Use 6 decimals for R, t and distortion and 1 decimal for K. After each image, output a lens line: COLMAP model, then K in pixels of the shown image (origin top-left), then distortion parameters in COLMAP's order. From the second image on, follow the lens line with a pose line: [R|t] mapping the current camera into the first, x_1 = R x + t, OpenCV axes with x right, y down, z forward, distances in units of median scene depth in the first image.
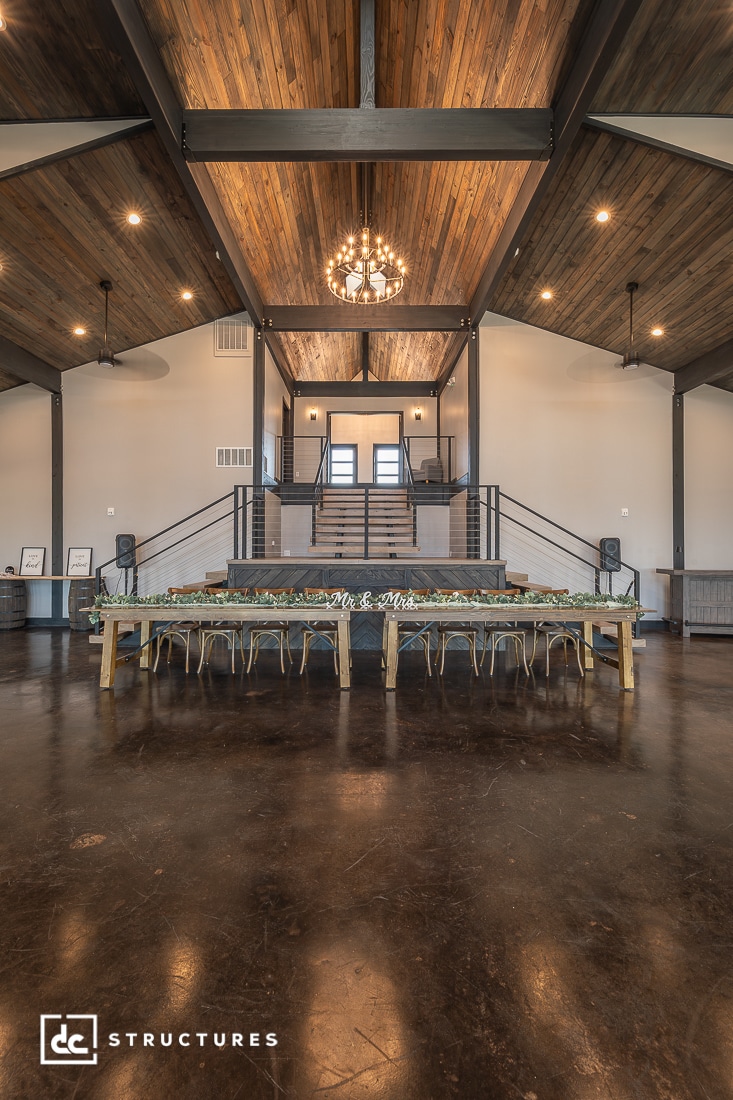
lens RADIAL K [[463.5, 0, 358.6], [0, 463.5, 547.3], [0, 0, 1]] dist [0.000337, 0.000021]
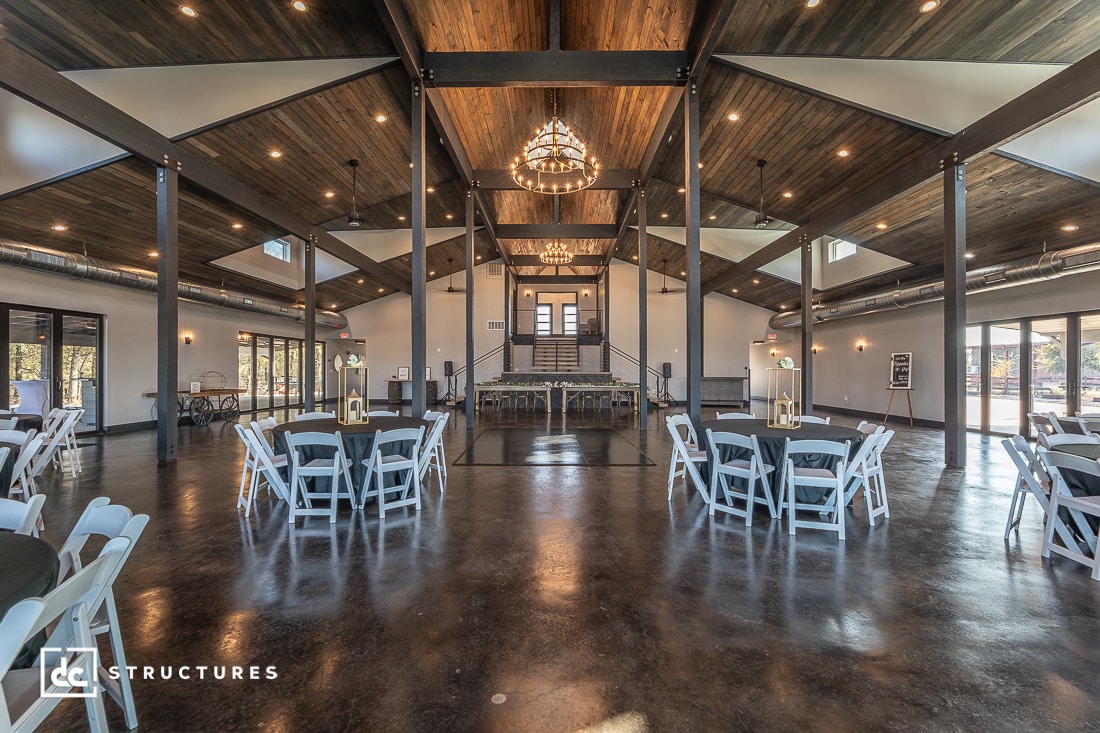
lens RADIAL K [[444.6, 0, 548.7], [0, 444.6, 367.9], [0, 0, 1]] dist [-0.000538, 0.000359]
pose [[0.999965, -0.000098, -0.008389, -0.004518], [0.000128, 0.999994, 0.003489, -0.002289], [0.008389, -0.003490, 0.999959, -1.077515]]
